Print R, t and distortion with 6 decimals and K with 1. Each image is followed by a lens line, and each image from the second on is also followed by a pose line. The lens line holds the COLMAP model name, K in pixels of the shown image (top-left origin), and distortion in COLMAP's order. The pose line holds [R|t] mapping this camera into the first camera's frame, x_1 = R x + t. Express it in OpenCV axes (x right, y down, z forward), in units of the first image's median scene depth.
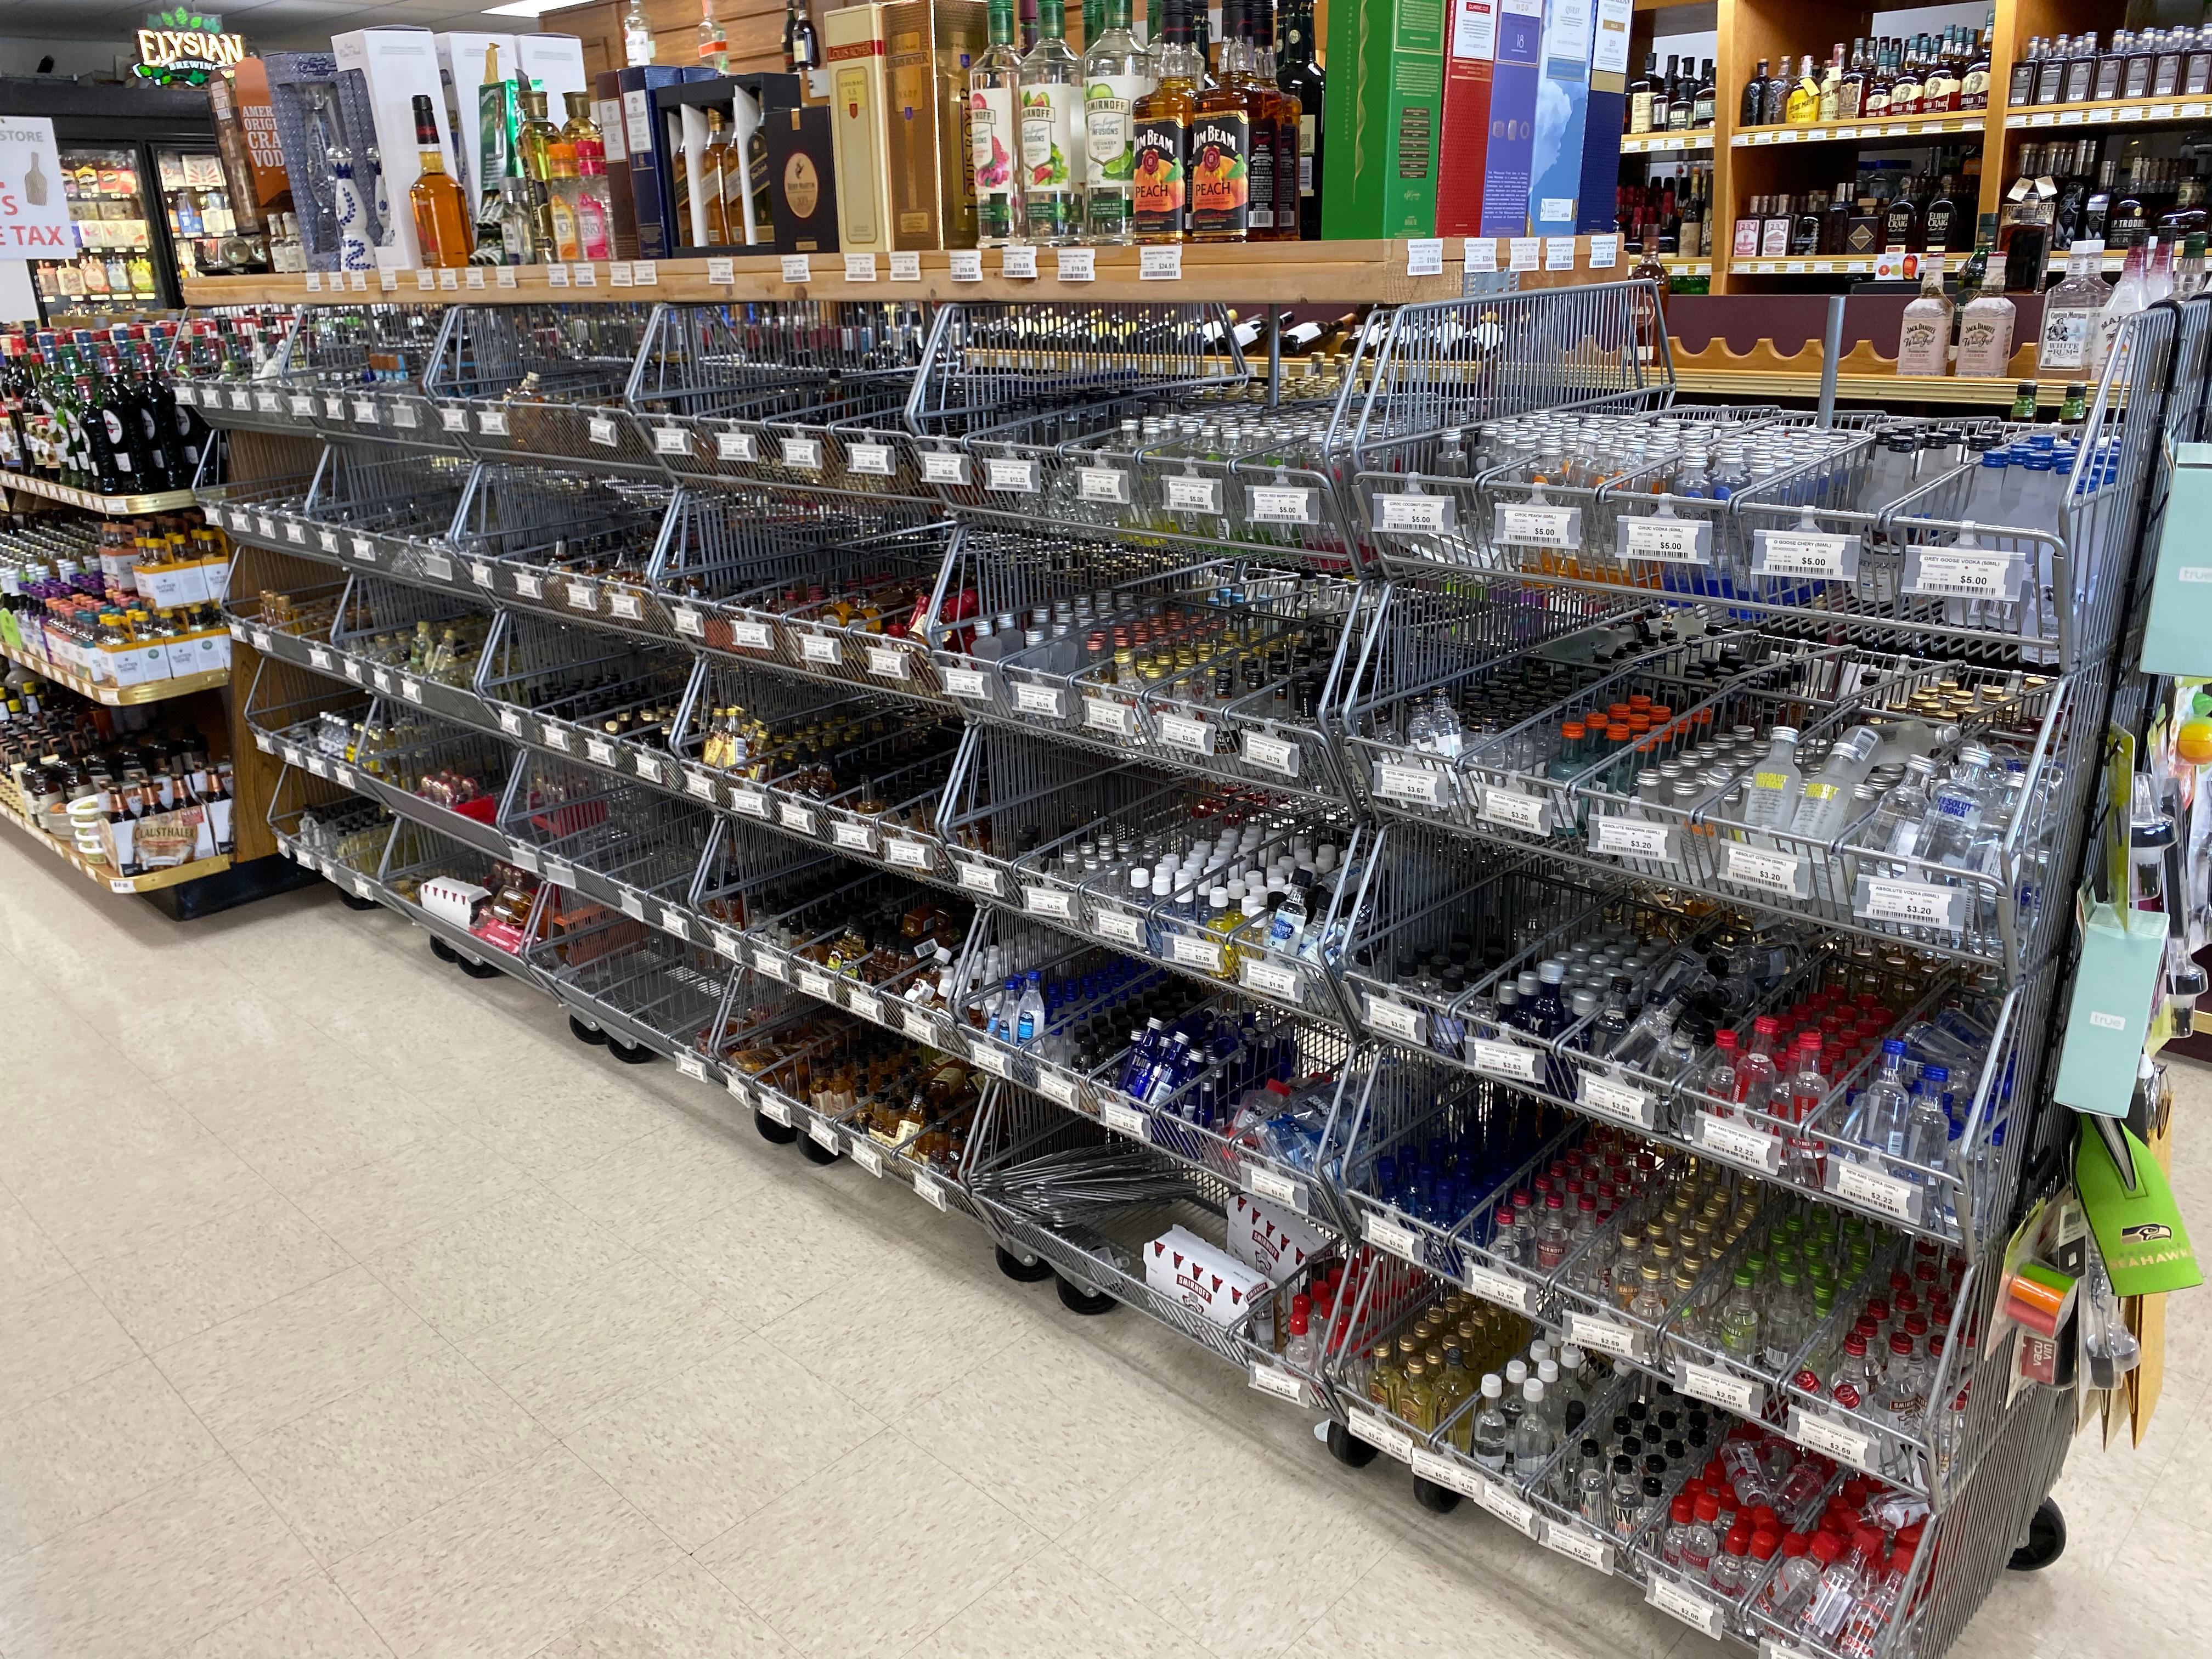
lens RADIAL K [[1698.2, 0, 1112.5], [0, 1698.2, 839.3], [0, 0, 1]] dist [0.027182, -0.008769]
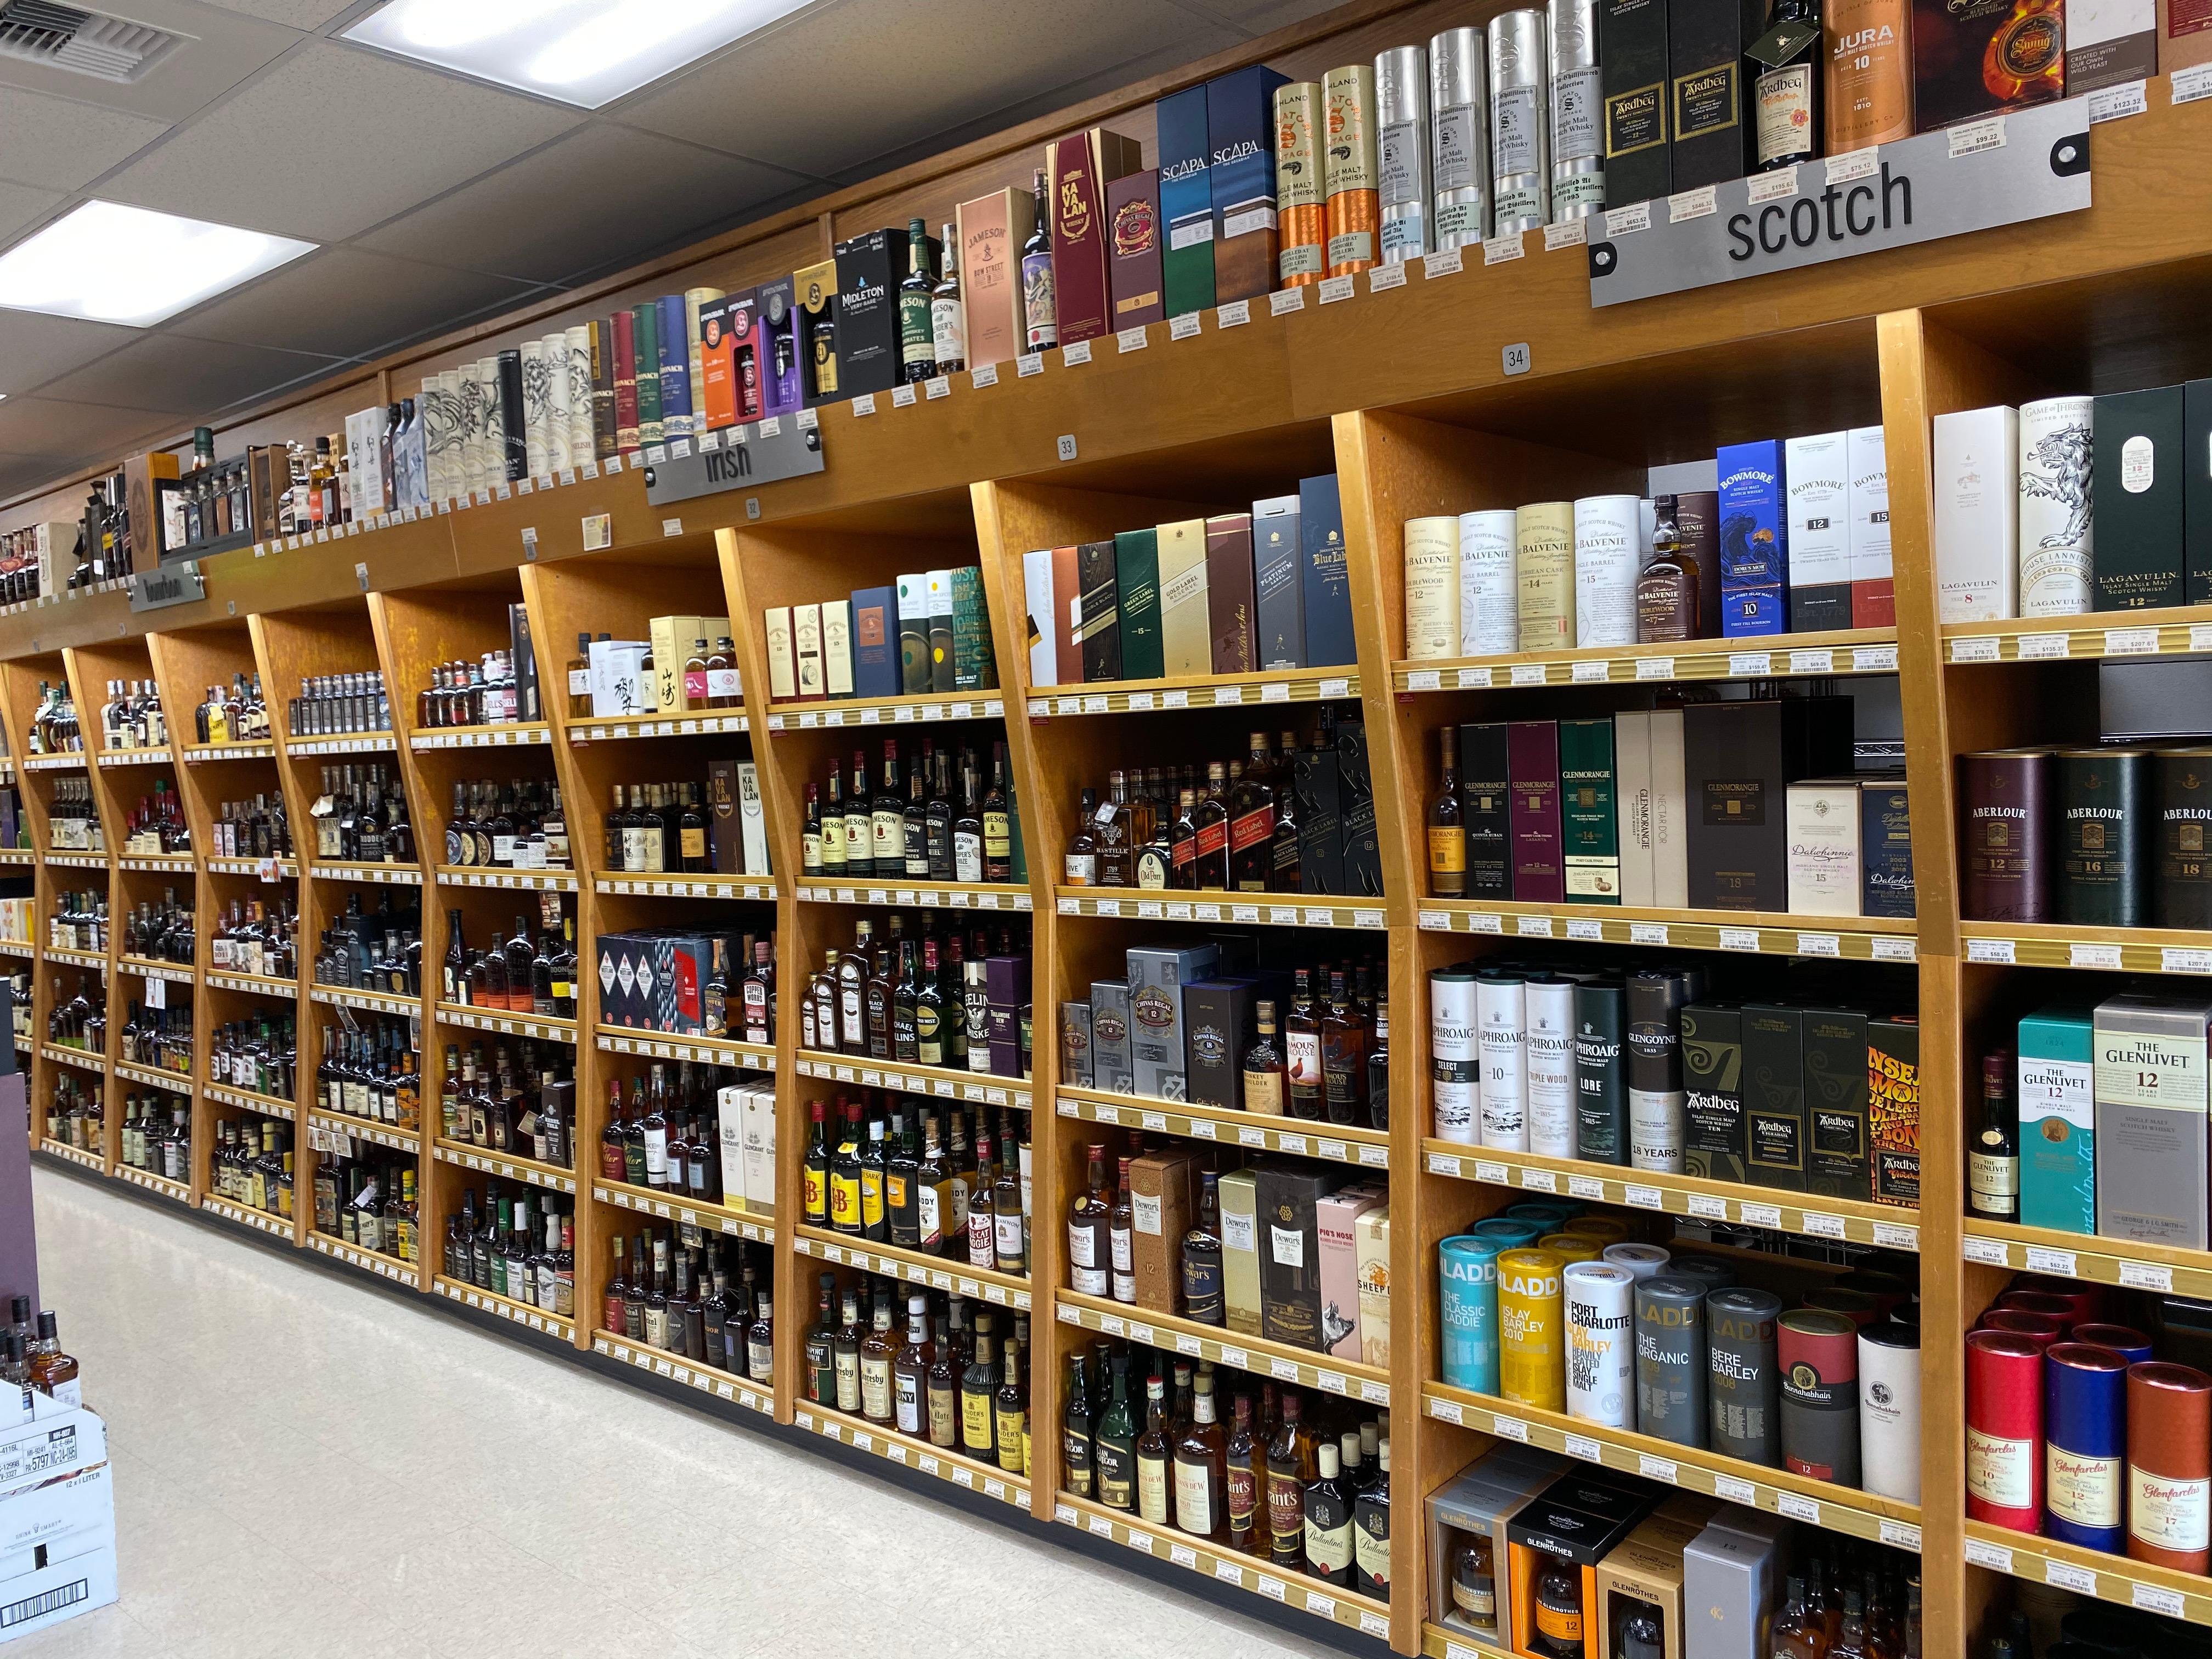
lens RADIAL K [[1698.2, 0, 1096.1], [0, 1698.2, 847.5], [0, 0, 1]] dist [0.027182, -0.008769]
pose [[0.998927, -0.013425, 0.044335, 1.252218], [0.025094, 0.961320, -0.274288, -0.051945], [-0.038938, 0.275106, 0.960625, -0.080958]]
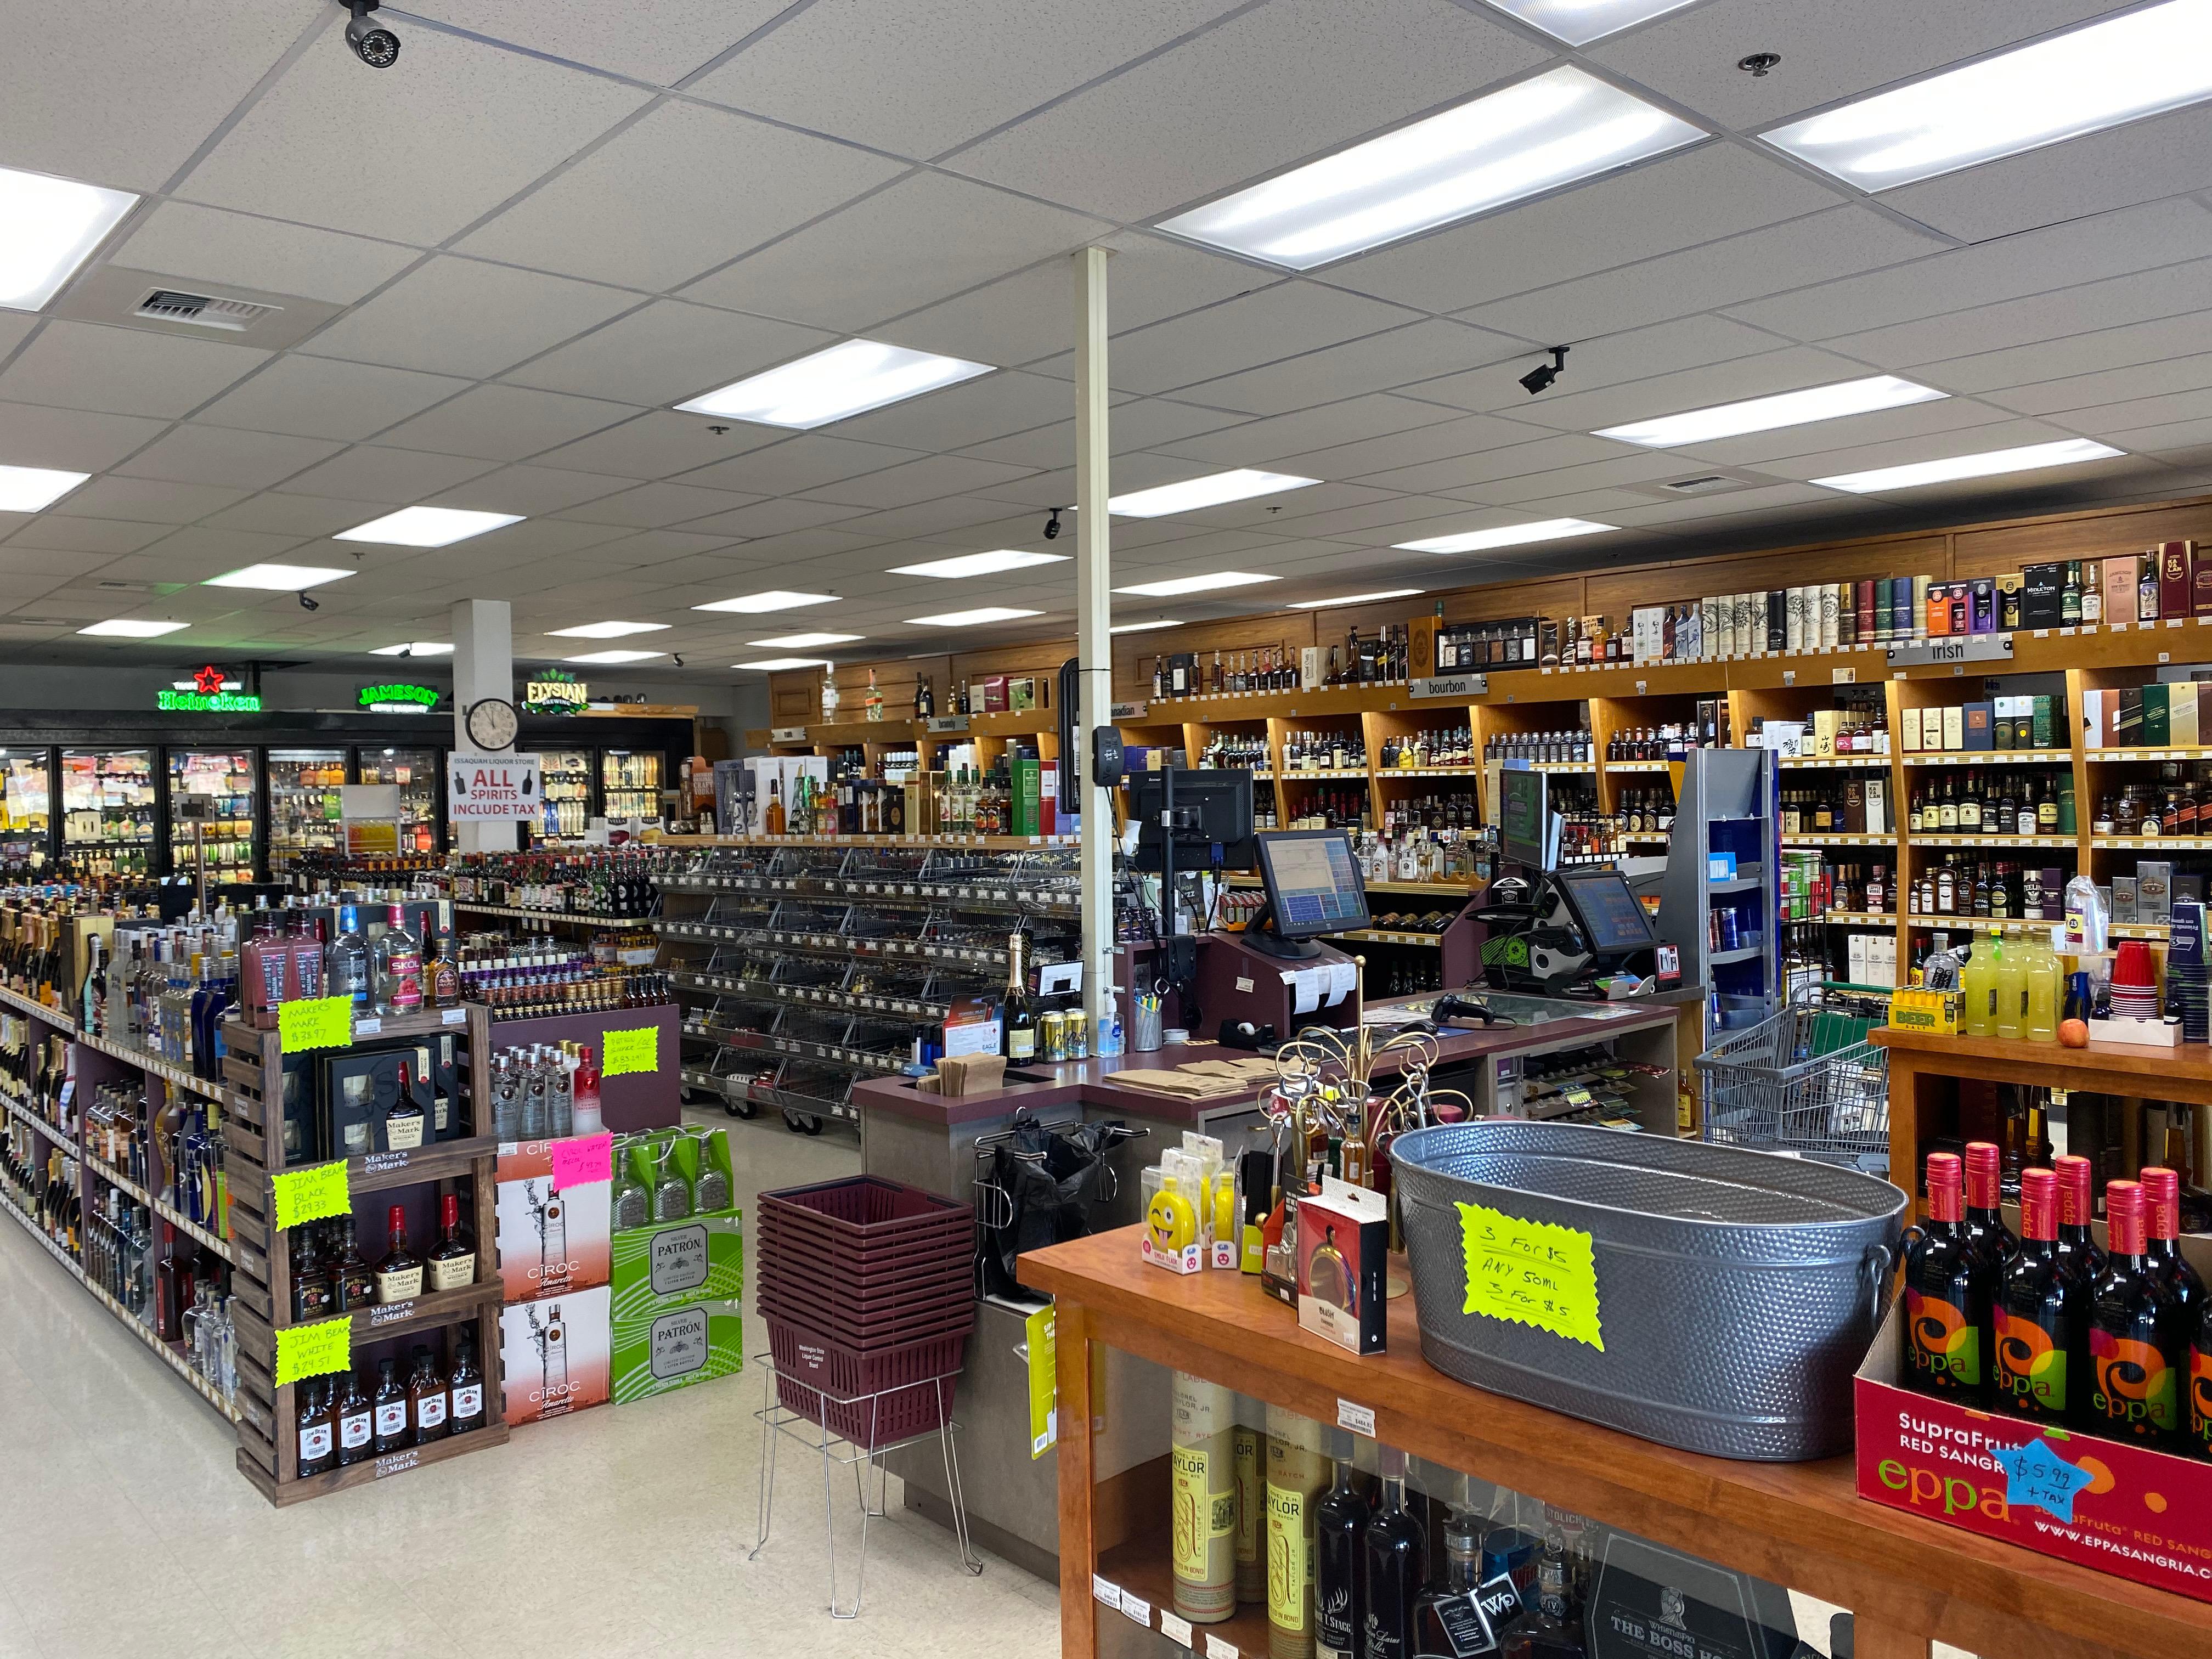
lens RADIAL K [[1698.2, 0, 1100.9], [0, 1698.2, 822.6], [0, 0, 1]] dist [0.027182, -0.008769]
pose [[0.997057, 0.011277, -0.075829, 0.269964], [-0.034342, 0.950030, -0.310264, 0.374594], [0.068541, 0.311955, 0.947622, -1.220724]]
